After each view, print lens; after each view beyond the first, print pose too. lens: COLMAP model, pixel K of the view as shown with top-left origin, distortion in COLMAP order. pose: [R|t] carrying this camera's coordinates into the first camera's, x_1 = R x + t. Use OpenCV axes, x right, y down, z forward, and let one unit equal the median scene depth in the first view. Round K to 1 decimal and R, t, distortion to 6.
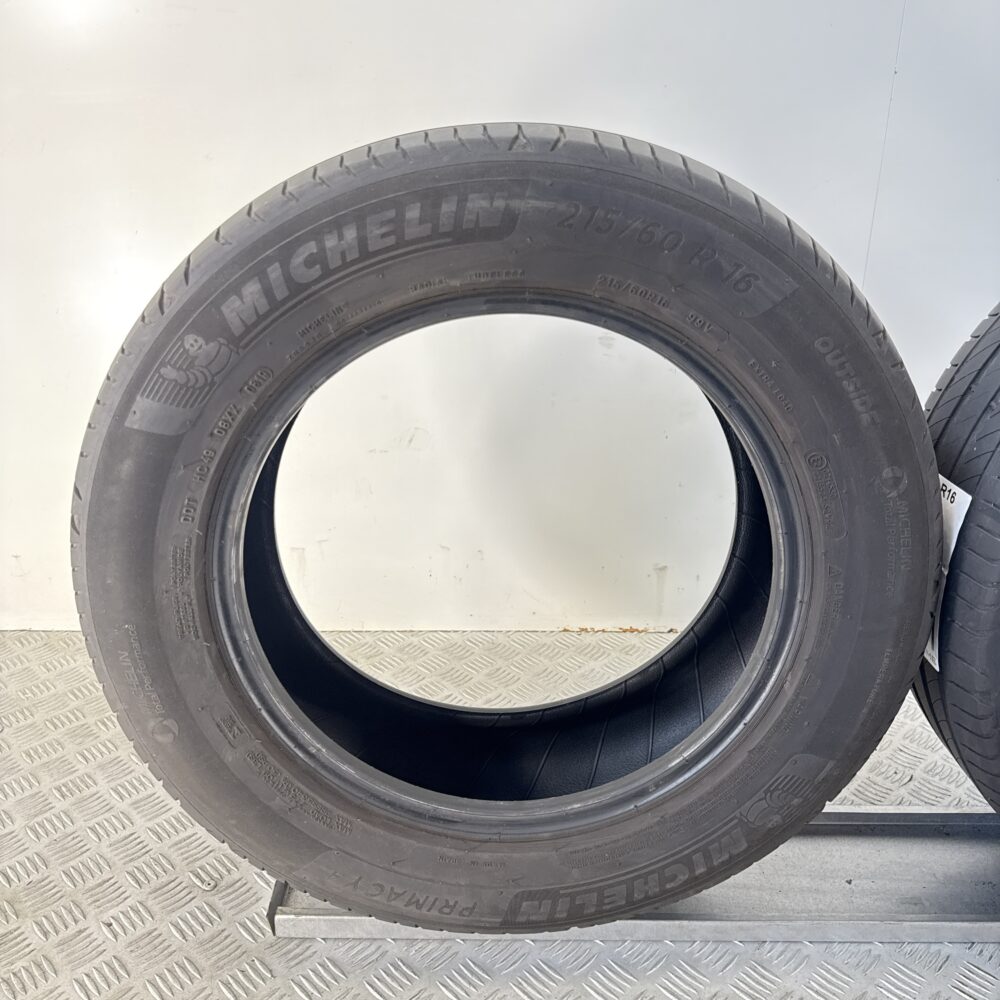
lens RADIAL K [[850.5, 0, 499.2], [0, 850.5, 517.9], [0, 0, 1]] dist [0.090364, -0.231363]
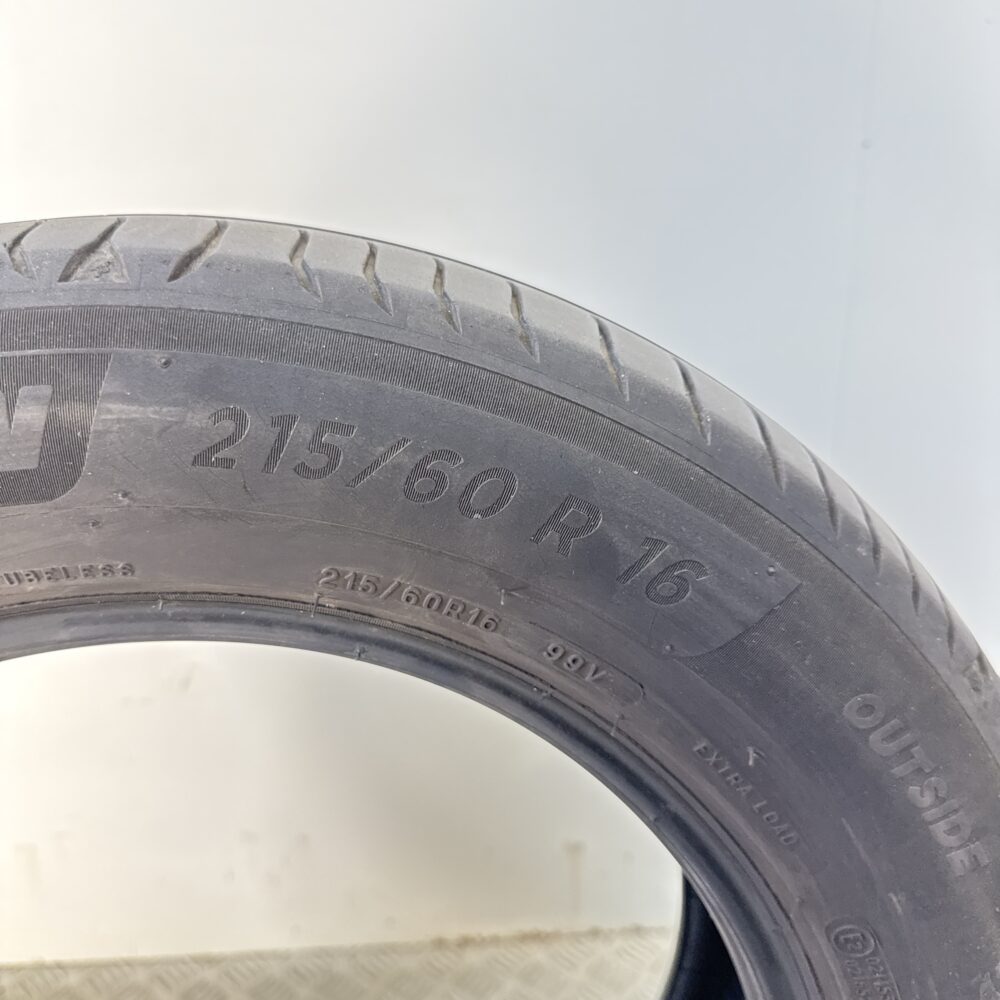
lens RADIAL K [[850.5, 0, 499.2], [0, 850.5, 517.9], [0, 0, 1]] dist [0.090364, -0.231363]
pose [[0.996317, -0.032614, 0.079296, 0.170469], [0.041210, 0.993154, -0.109305, -0.261337], [-0.075188, 0.112170, 0.990840, 0.591022]]
